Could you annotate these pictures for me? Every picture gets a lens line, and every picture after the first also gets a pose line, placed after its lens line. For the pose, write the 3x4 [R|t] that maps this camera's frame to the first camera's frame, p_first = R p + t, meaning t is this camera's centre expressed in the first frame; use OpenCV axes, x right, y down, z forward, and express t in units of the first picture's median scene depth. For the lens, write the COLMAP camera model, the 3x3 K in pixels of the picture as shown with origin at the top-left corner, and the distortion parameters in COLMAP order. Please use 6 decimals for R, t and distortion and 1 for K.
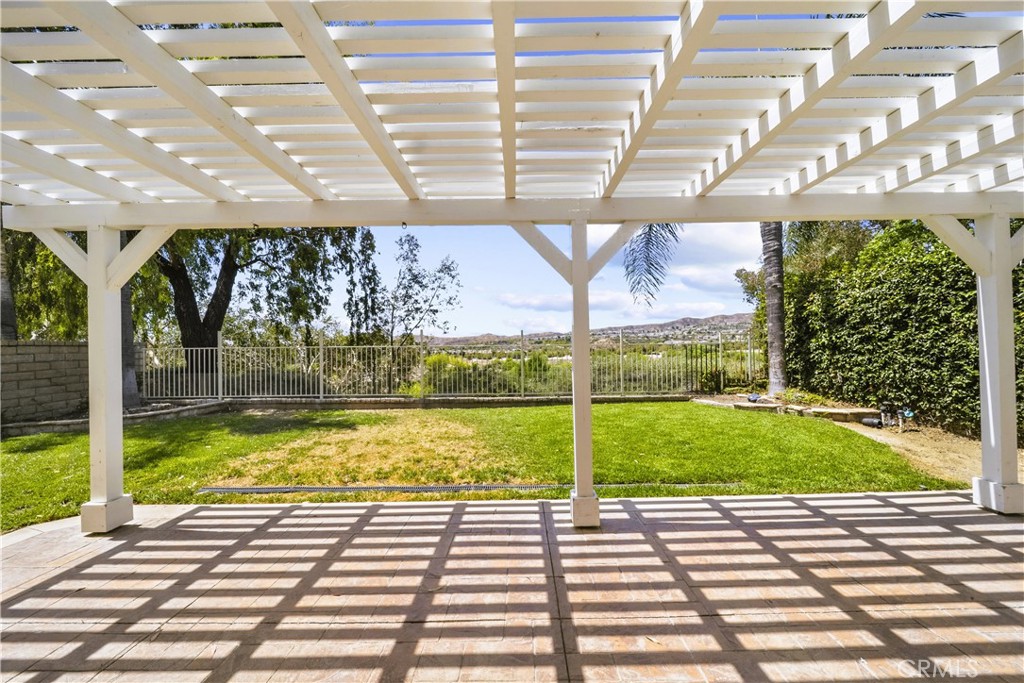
lens RADIAL K [[357.9, 0, 518.8], [0, 357.9, 351.8], [0, 0, 1]] dist [-0.000280, 0.000011]
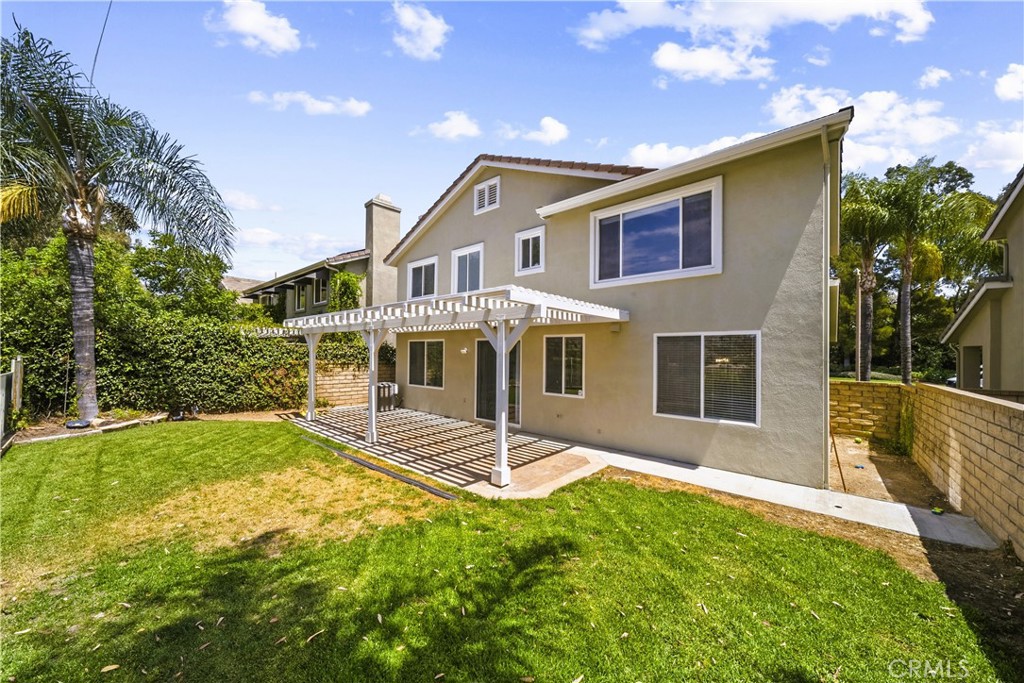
lens RADIAL K [[357.9, 0, 518.8], [0, 357.9, 351.8], [0, 0, 1]] dist [-0.000280, 0.000011]
pose [[-0.757108, 0.010819, 0.653200, -2.135877], [-0.001348, 0.999835, -0.018123, -0.136206], [-0.653288, -0.014602, -0.756969, 2.058612]]
